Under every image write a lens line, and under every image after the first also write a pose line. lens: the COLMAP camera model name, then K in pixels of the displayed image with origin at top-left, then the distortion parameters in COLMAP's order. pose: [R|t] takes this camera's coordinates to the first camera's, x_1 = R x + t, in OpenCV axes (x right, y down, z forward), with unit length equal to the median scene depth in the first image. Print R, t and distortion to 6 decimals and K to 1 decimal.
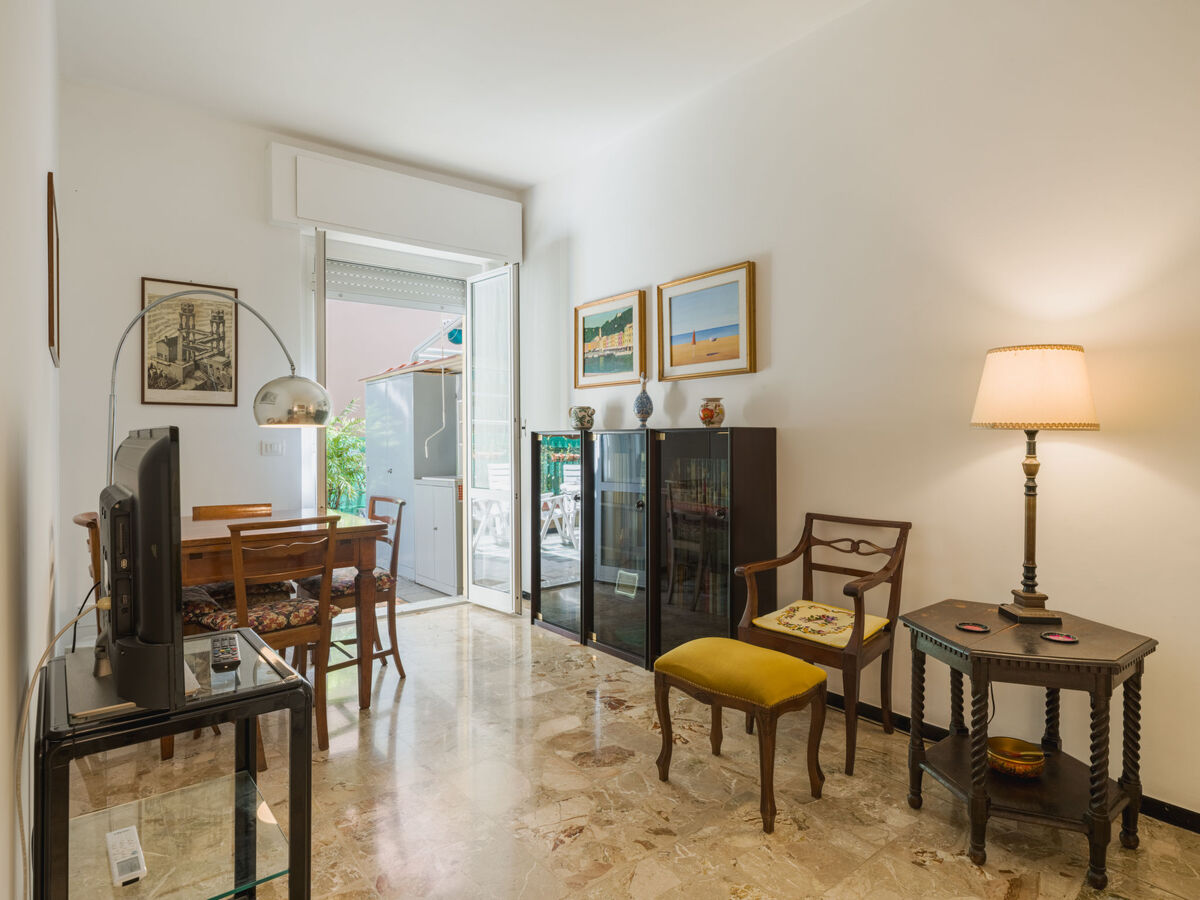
lens RADIAL K [[666.7, 0, 596.9], [0, 666.7, 446.8], [0, 0, 1]] dist [-0.005924, -0.000103]
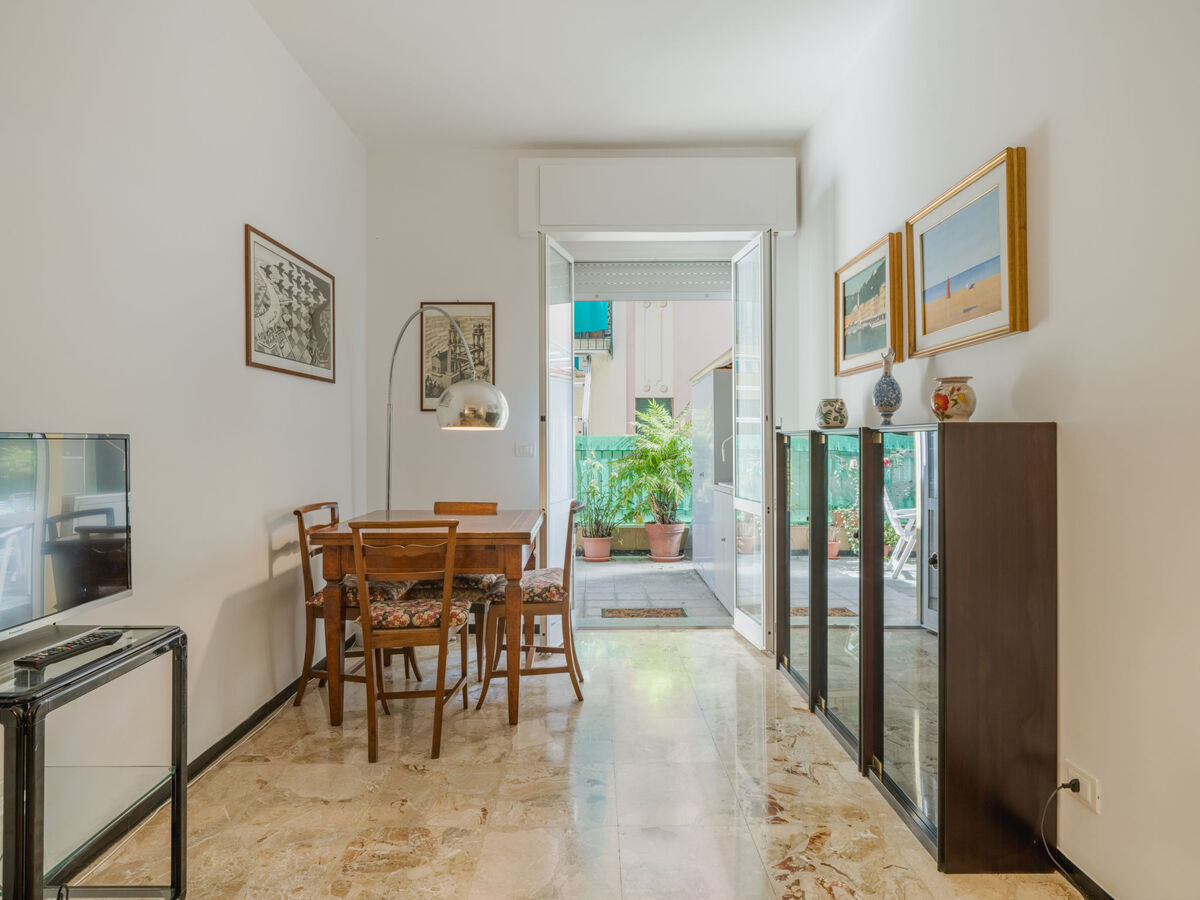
lens RADIAL K [[666.7, 0, 603.0], [0, 666.7, 443.2], [0, 0, 1]] dist [-0.005924, -0.000103]
pose [[0.786957, 0.002632, -0.617002, 0.279525], [-0.006780, 0.999967, -0.004382, -0.004820], [0.616970, 0.007631, 0.786949, 0.268851]]
